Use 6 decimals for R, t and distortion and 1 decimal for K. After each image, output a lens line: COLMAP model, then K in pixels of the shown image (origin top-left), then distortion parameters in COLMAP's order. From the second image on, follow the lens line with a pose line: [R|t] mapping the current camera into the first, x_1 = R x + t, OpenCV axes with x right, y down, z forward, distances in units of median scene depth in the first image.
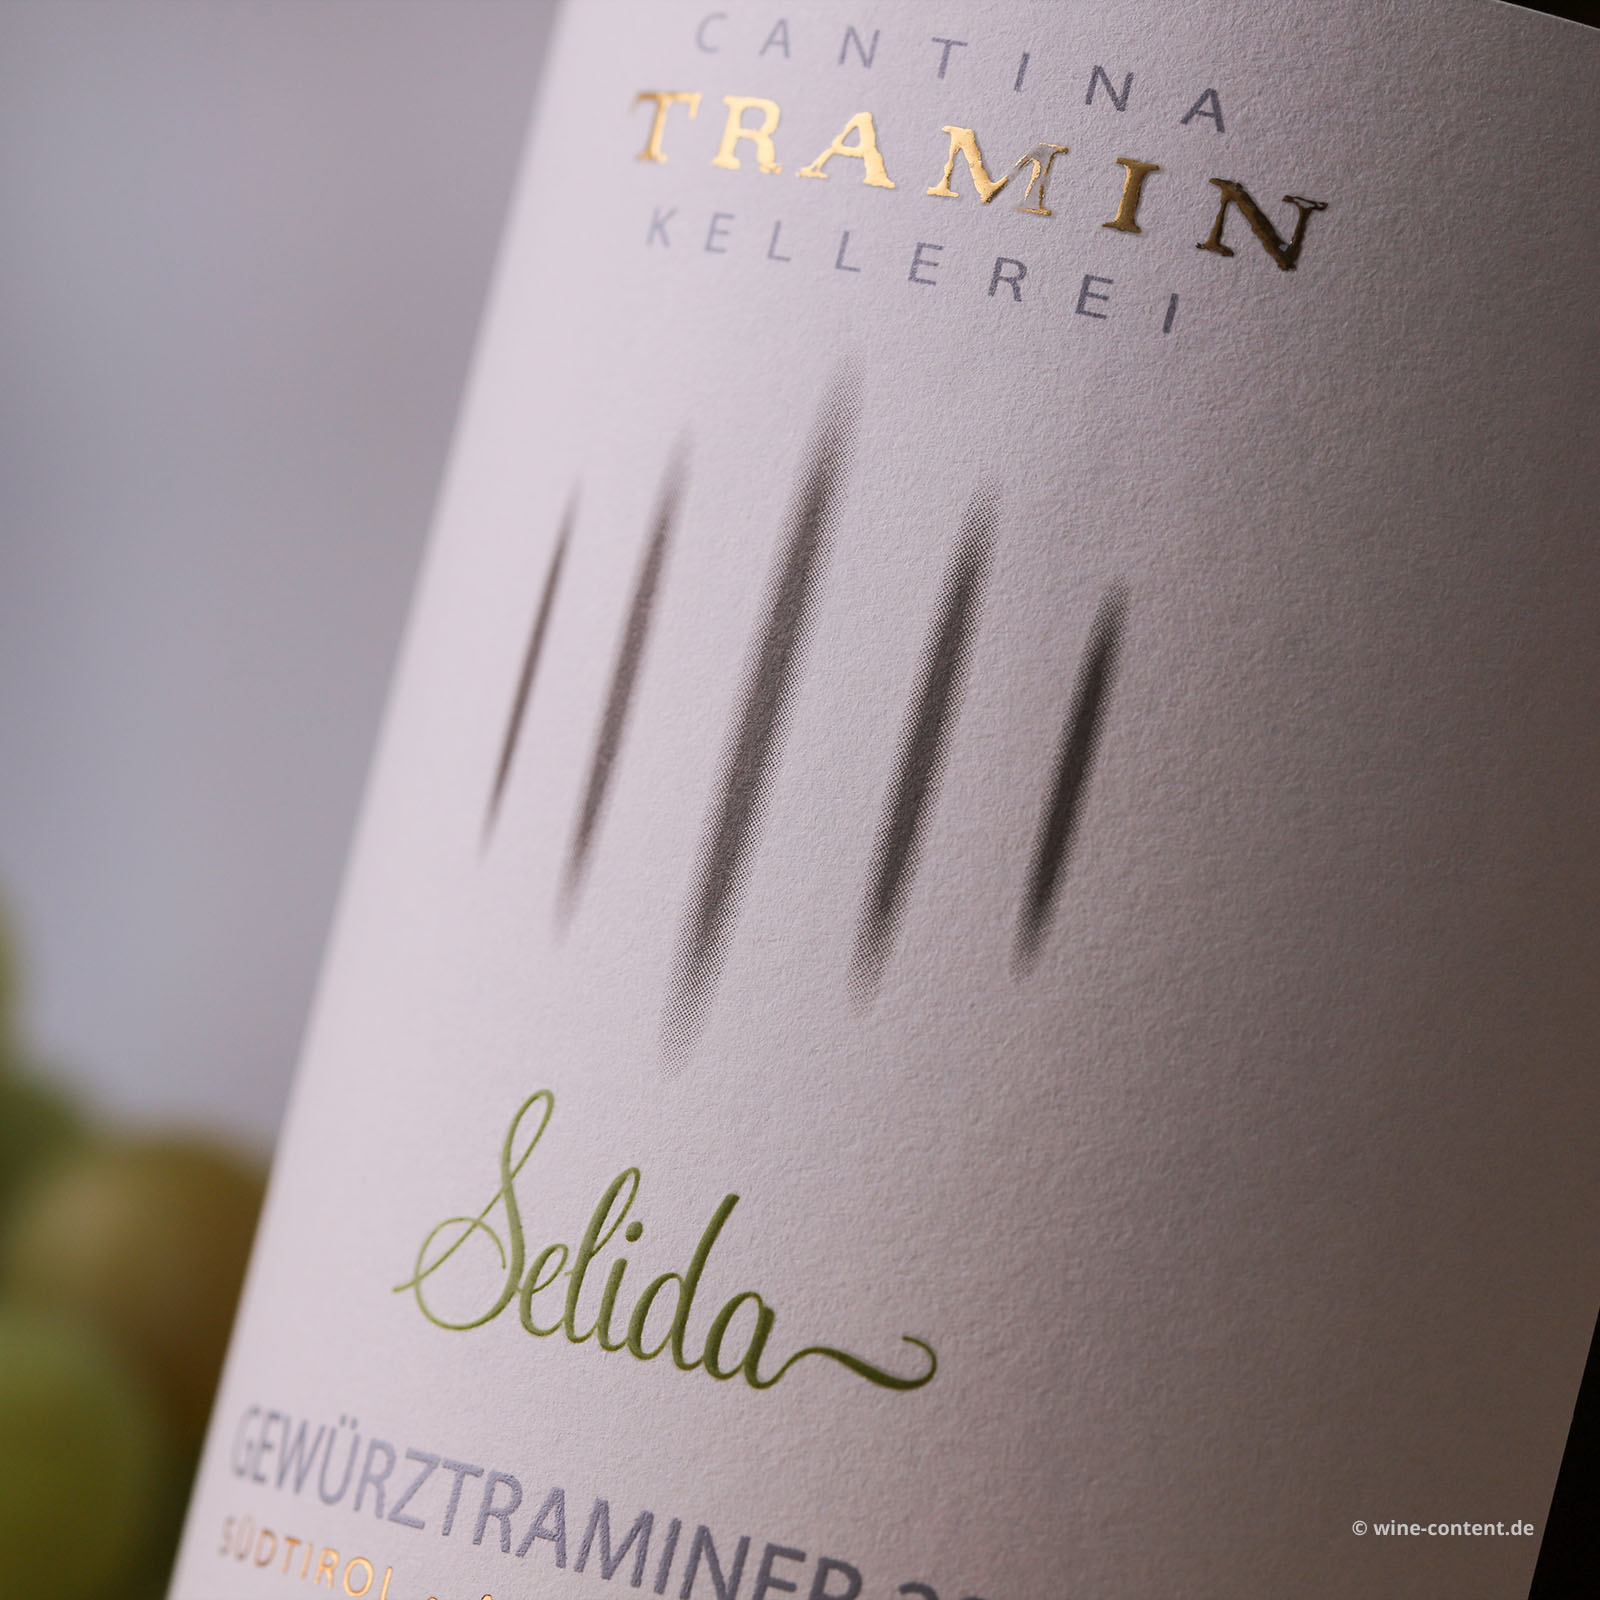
lens RADIAL K [[9504.8, 0, 800.0], [0, 9504.8, 800.0], [0, 0, 1]] dist [0.007574, -8.634775]
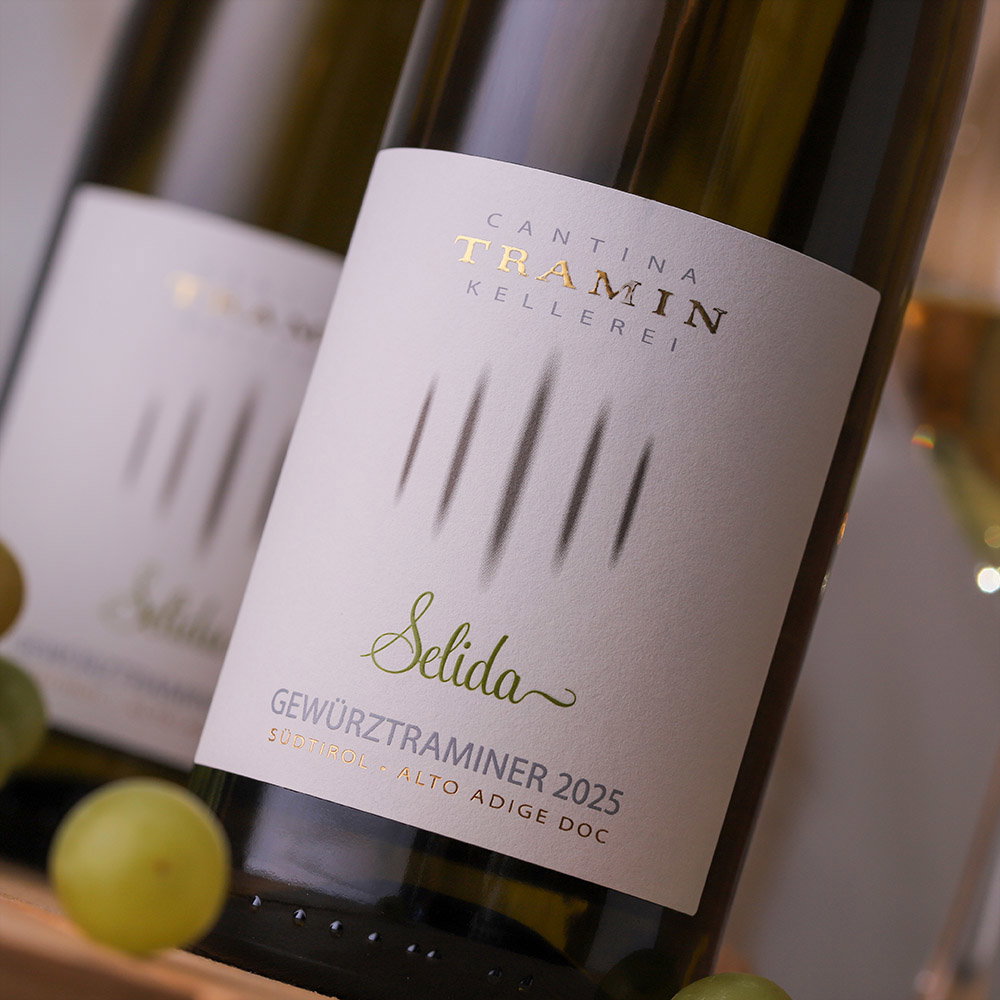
lens RADIAL K [[5940.5, 0, 500.0], [0, 5940.5, 500.0], [0, 0, 1]] dist [0.007574, -8.634775]
pose [[0.907869, 0.060151, 0.414916, -0.761413], [-0.099142, 0.992387, 0.073063, -0.131436], [-0.407363, -0.107467, 0.906921, -0.637415]]
